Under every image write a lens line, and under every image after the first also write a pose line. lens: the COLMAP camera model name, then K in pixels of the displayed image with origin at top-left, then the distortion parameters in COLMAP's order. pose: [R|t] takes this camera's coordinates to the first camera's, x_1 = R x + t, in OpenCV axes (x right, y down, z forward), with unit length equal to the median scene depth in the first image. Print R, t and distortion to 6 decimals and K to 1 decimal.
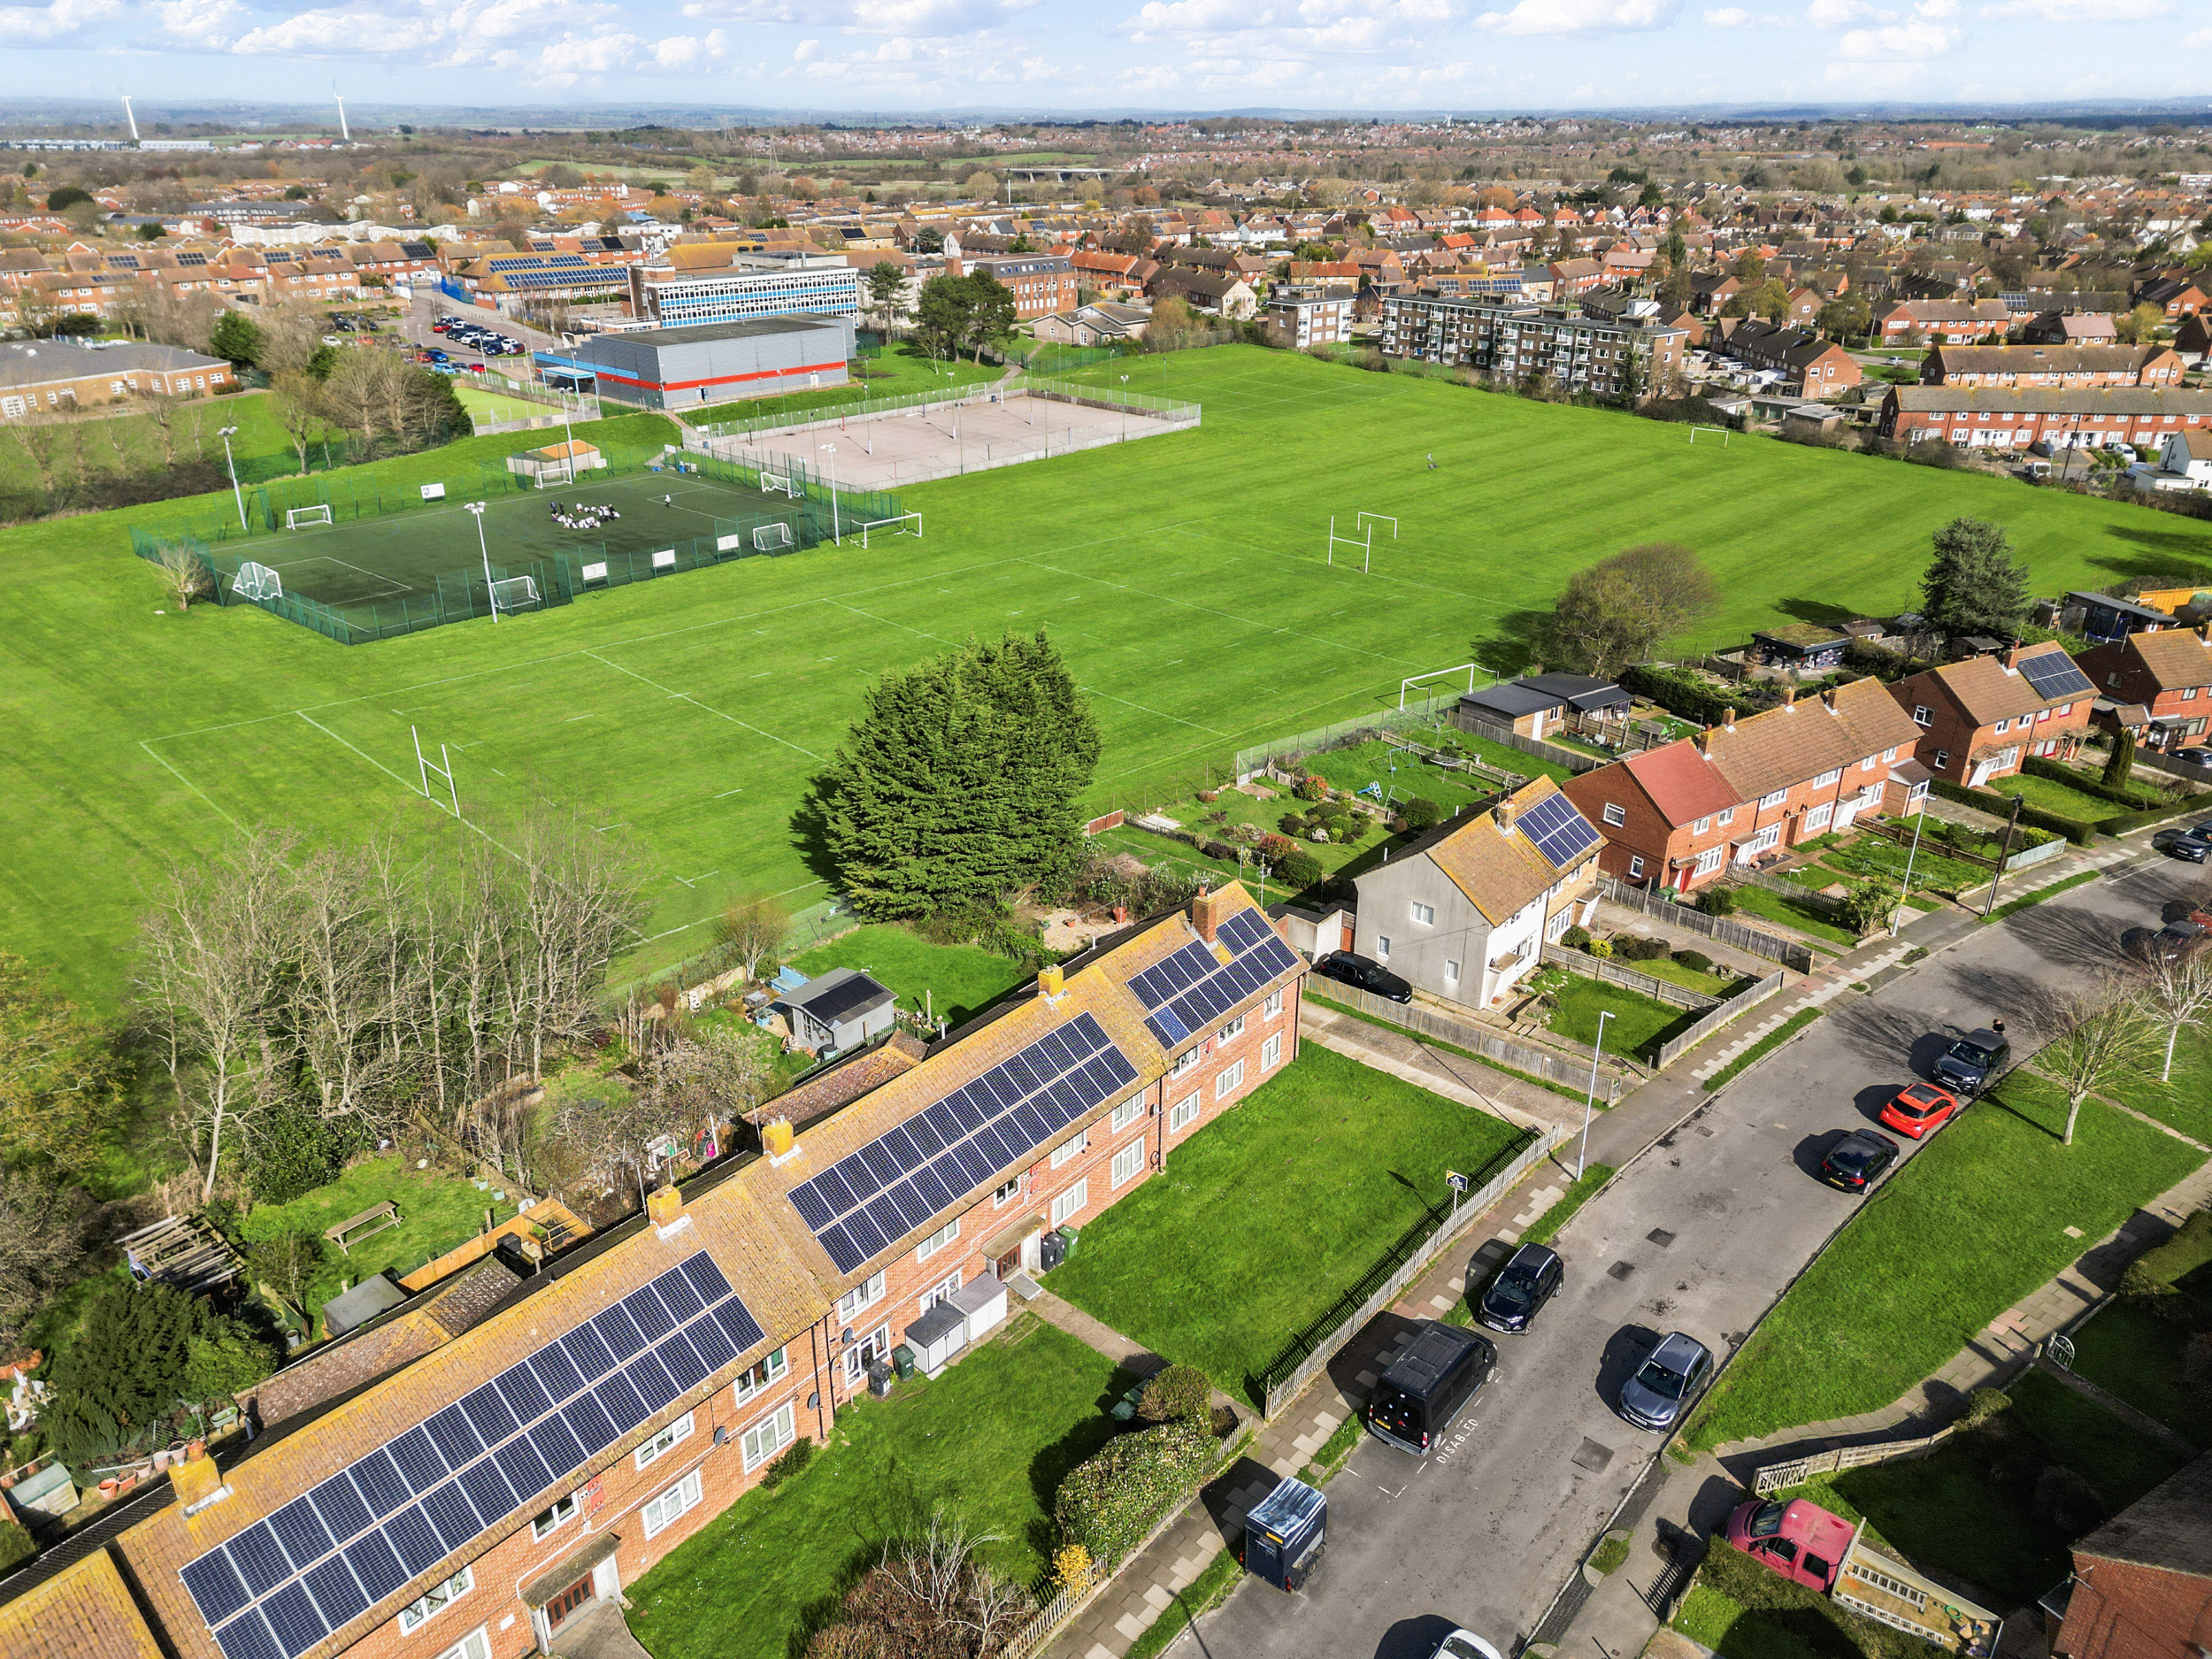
lens RADIAL K [[1537.9, 0, 1106.0], [0, 1537.9, 829.5], [0, 0, 1]] dist [0.081605, -0.082248]
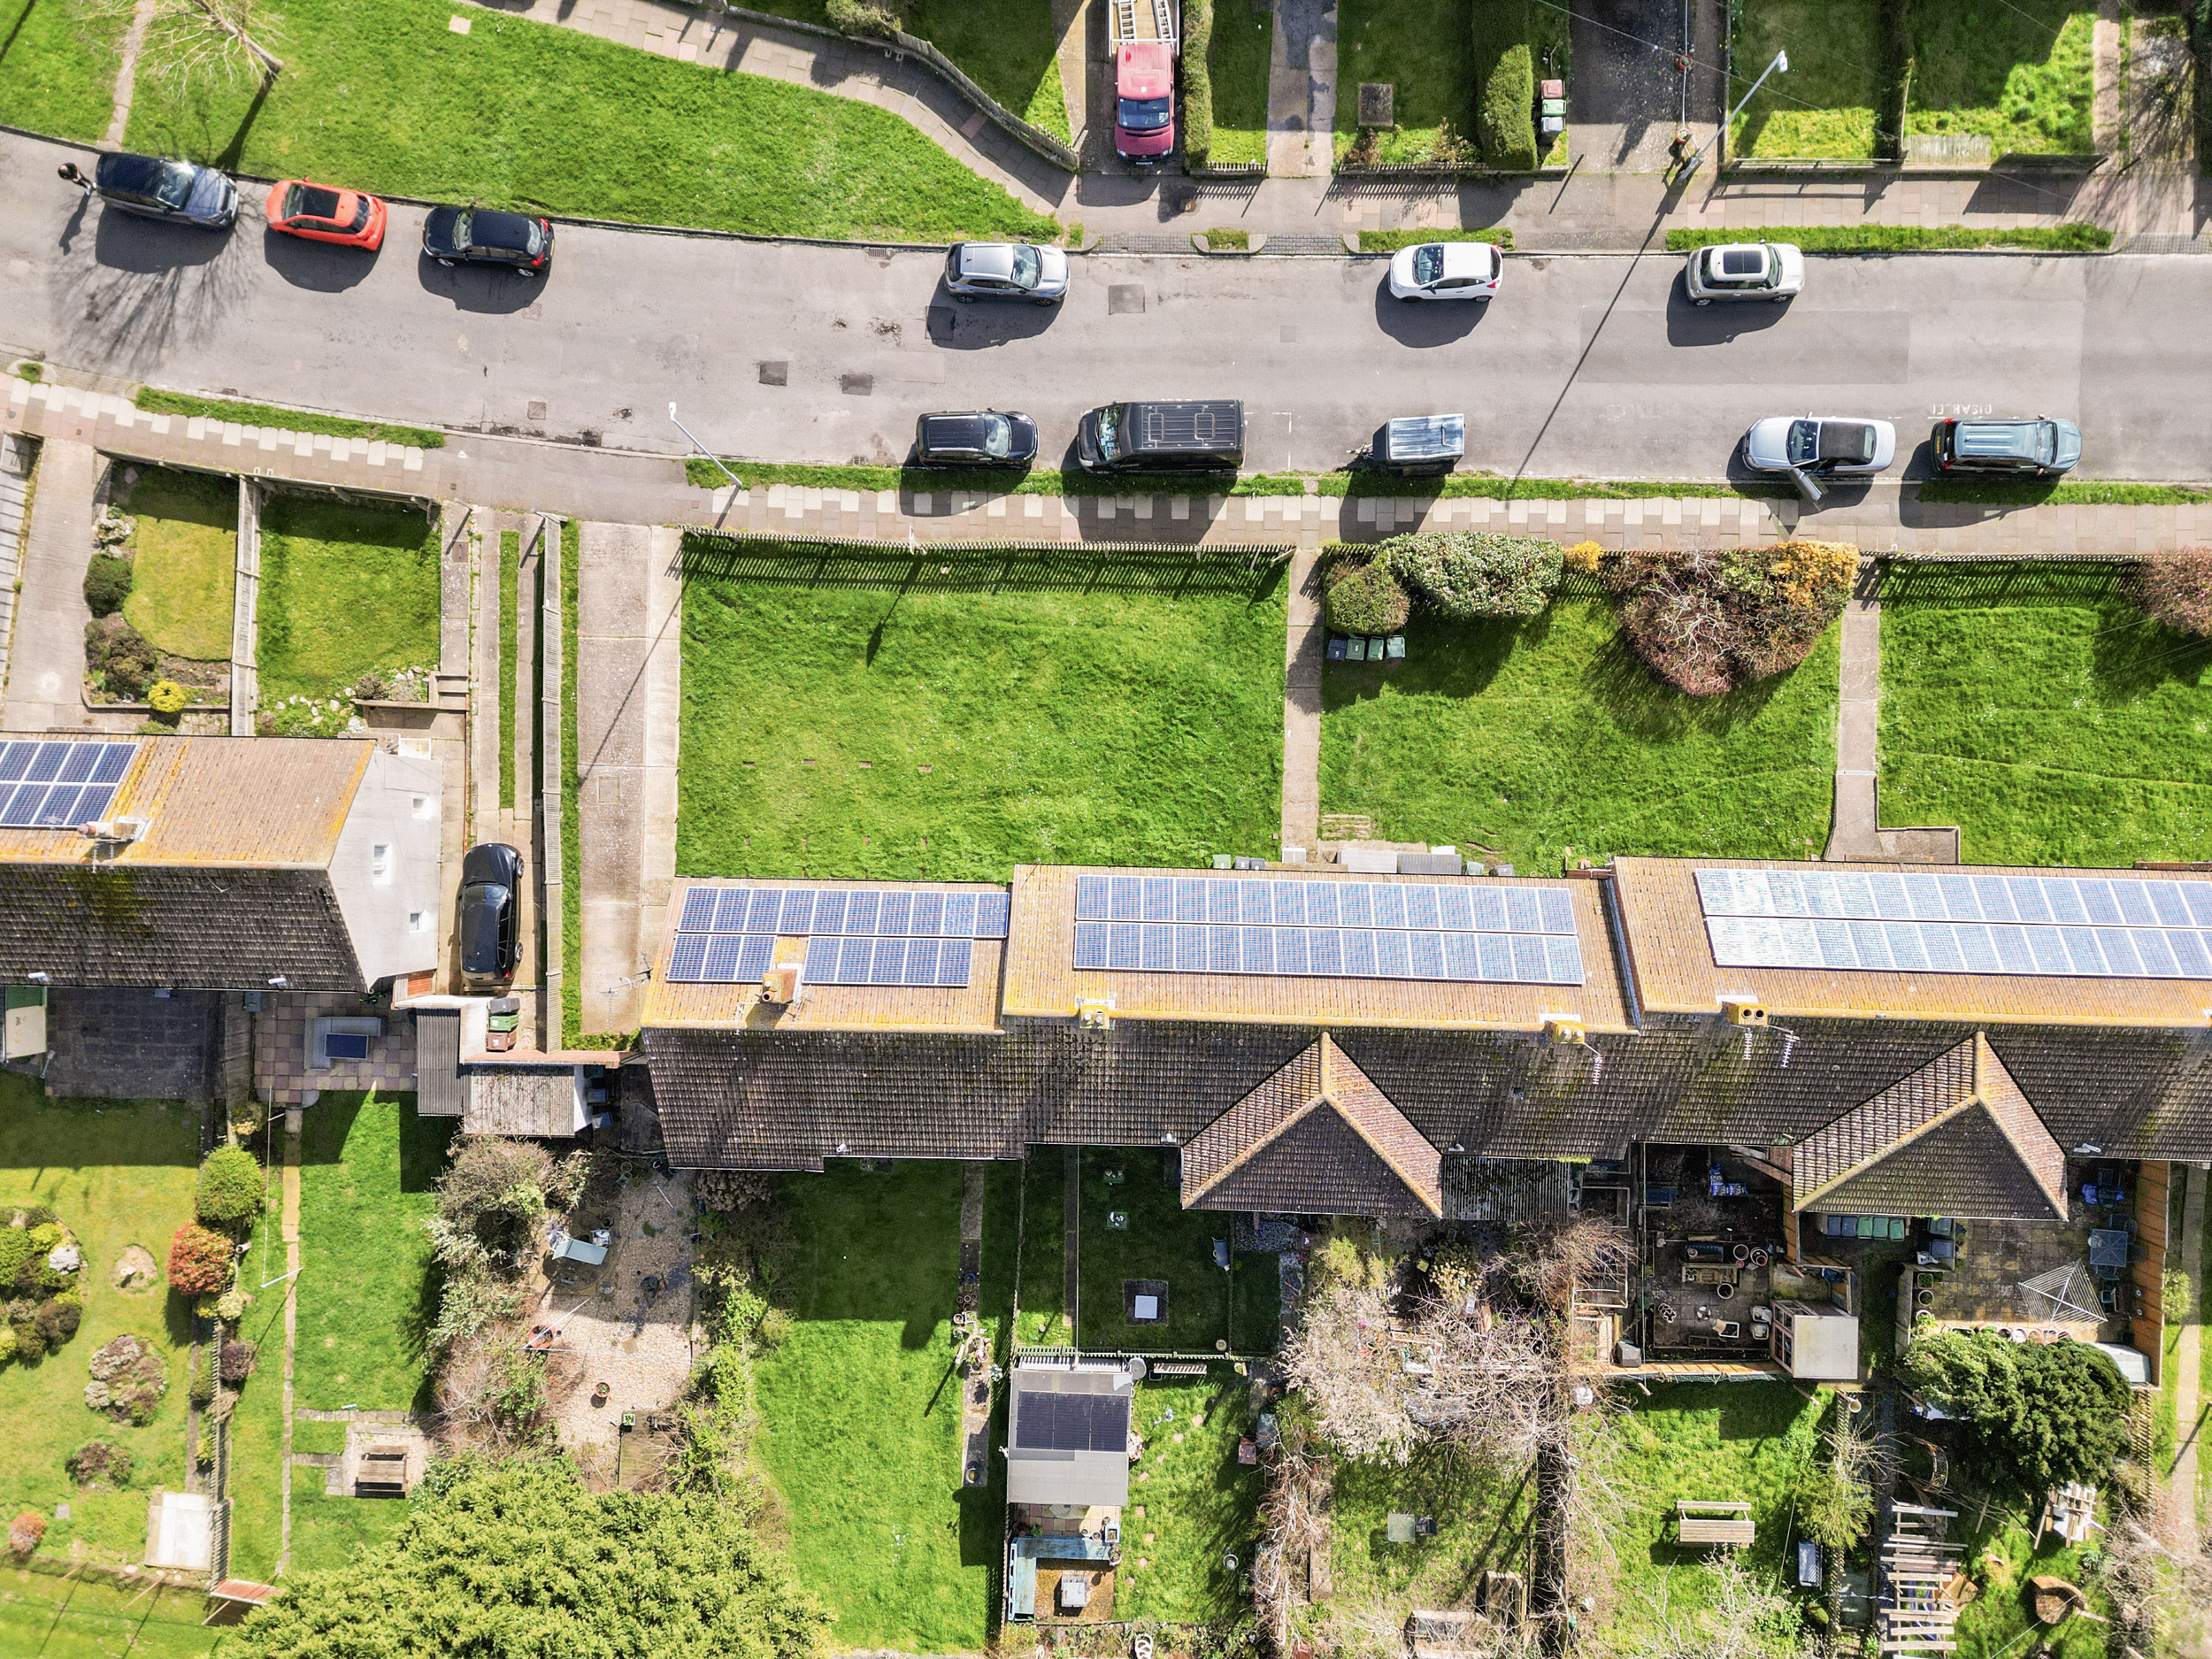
lens RADIAL K [[1537.9, 0, 1106.0], [0, 1537.9, 829.5], [0, 0, 1]] dist [0.081605, -0.082248]
pose [[-0.631671, -0.774912, 0.022453, 0.007248], [0.339354, -0.250352, 0.906732, -0.294732], [-0.697016, 0.580376, 0.421109, 0.348260]]
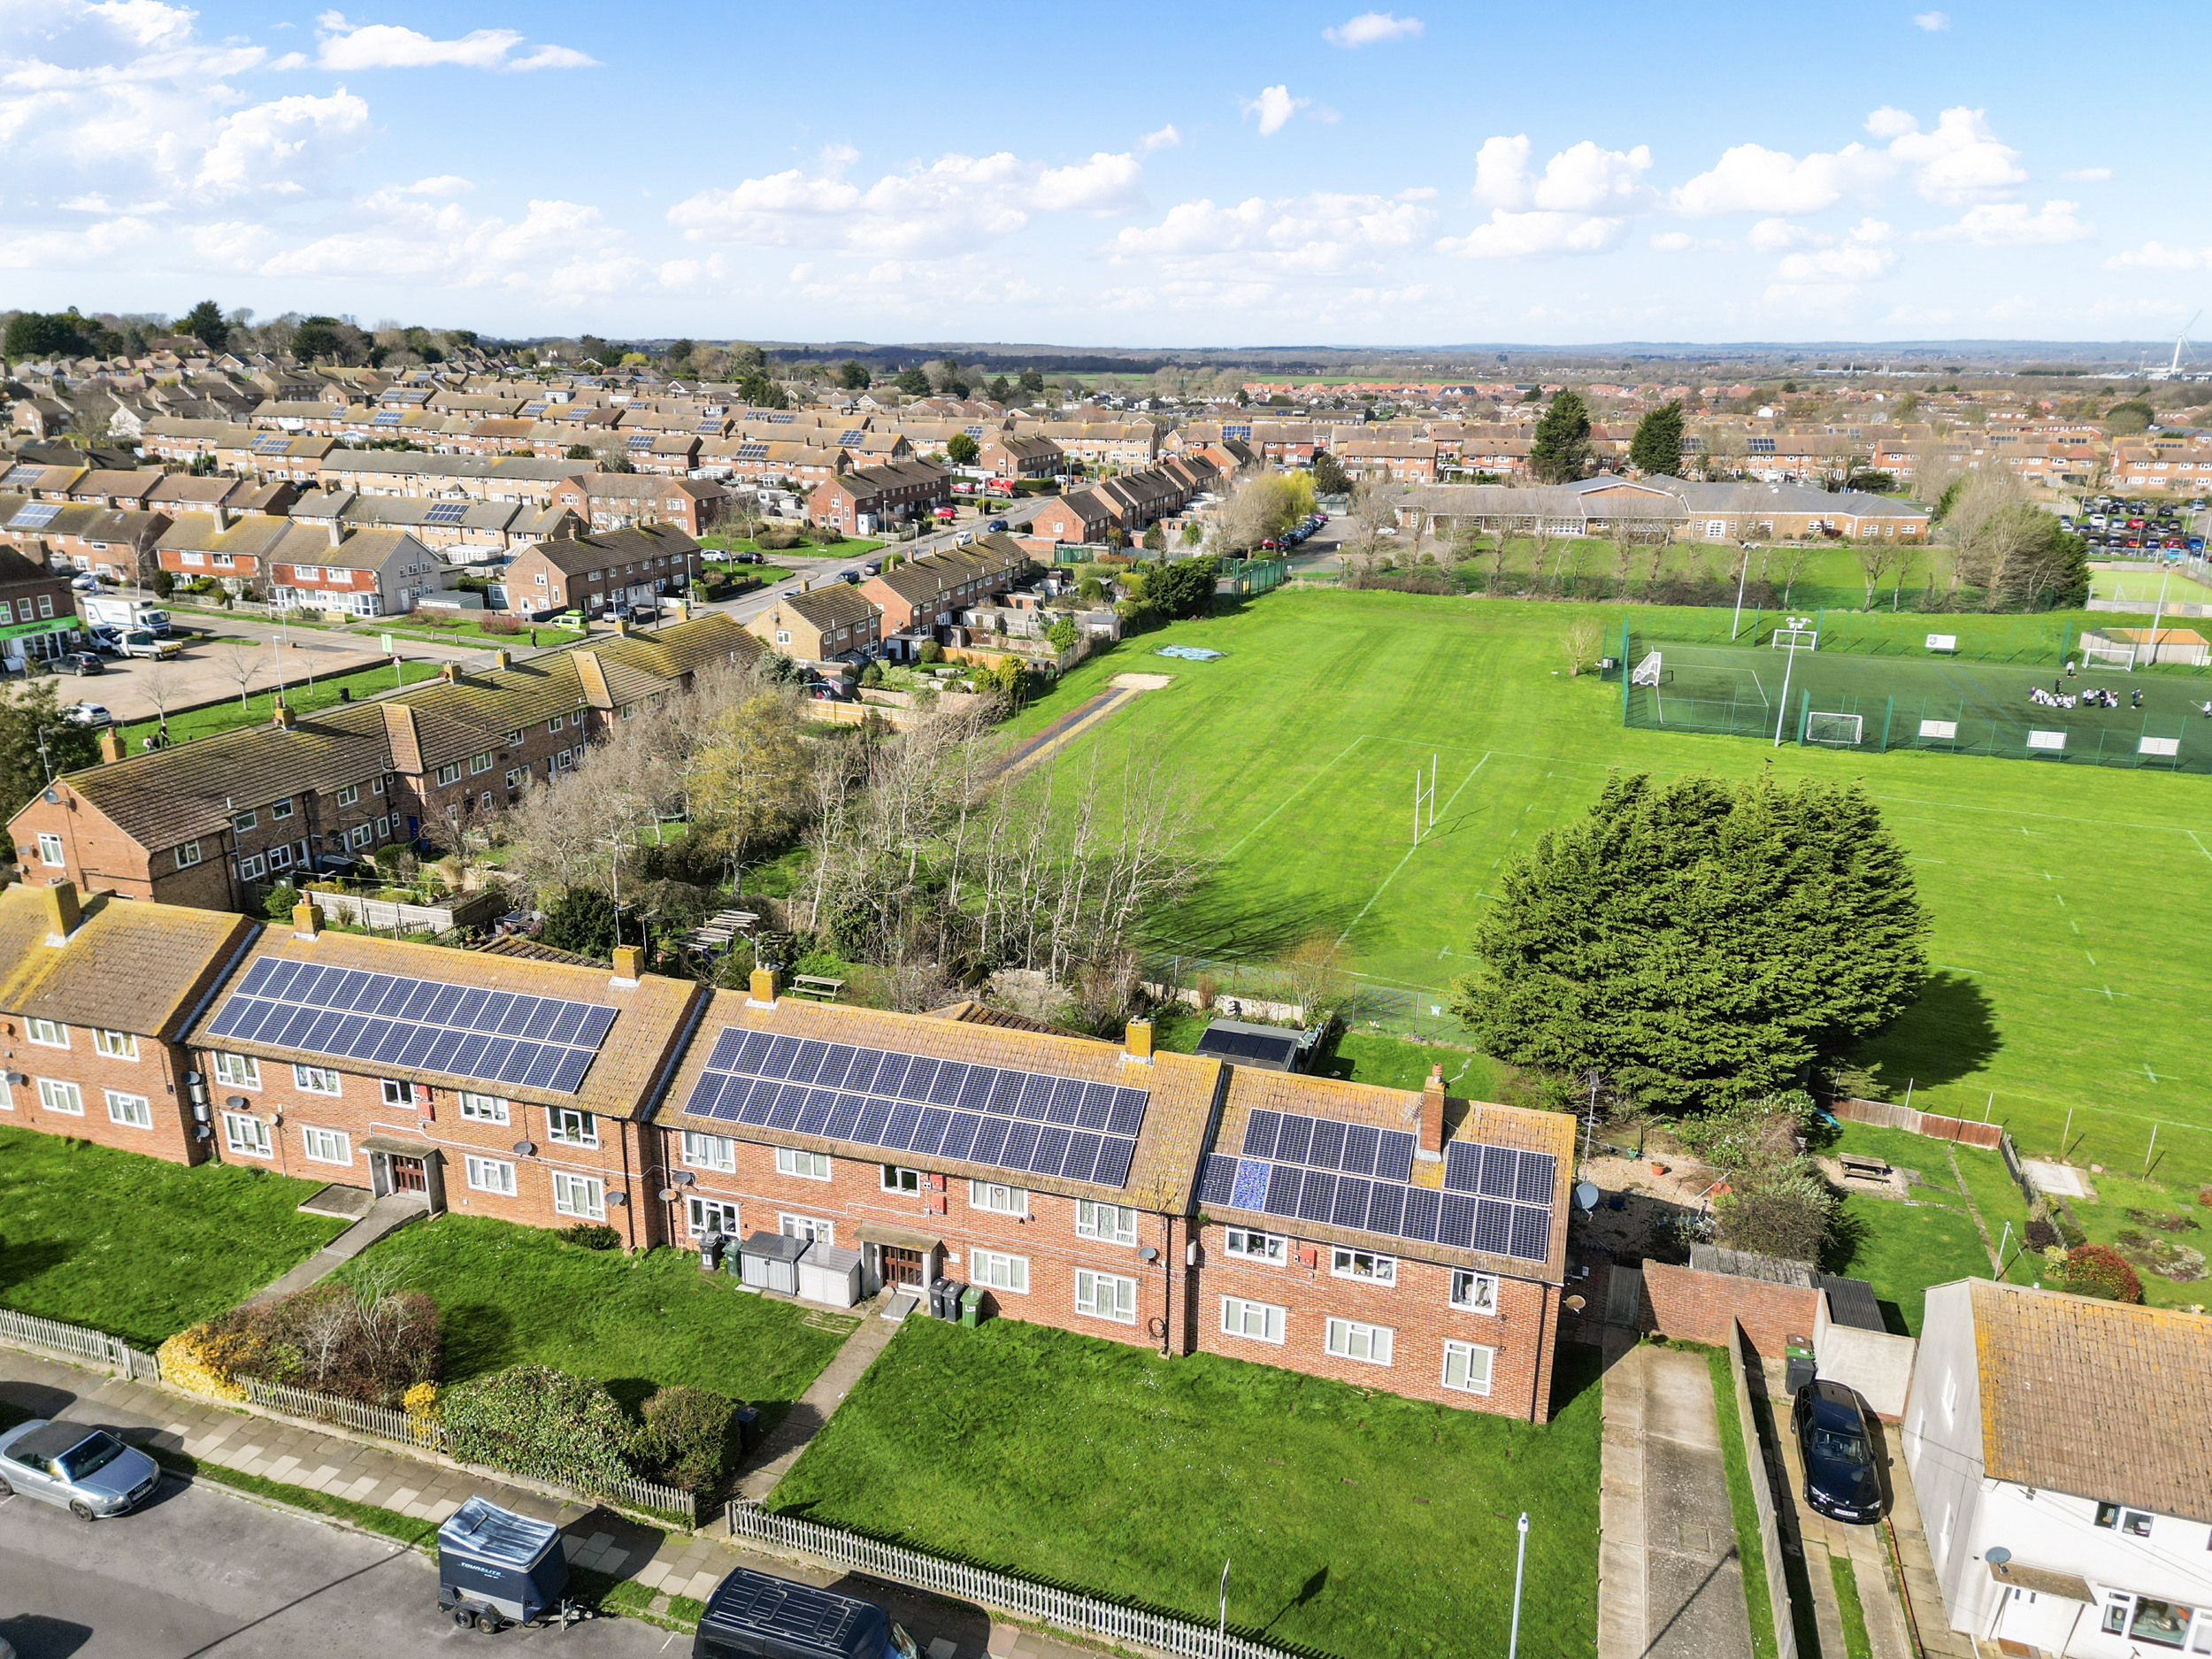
lens RADIAL K [[1537.9, 0, 1106.0], [0, 1537.9, 829.5], [0, 0, 1]] dist [0.081605, -0.082248]
pose [[0.388299, 0.277525, -0.878751, 0.348241], [-0.392182, 0.912678, 0.114944, -0.047433], [0.833917, 0.299997, 0.463232, 0.316161]]
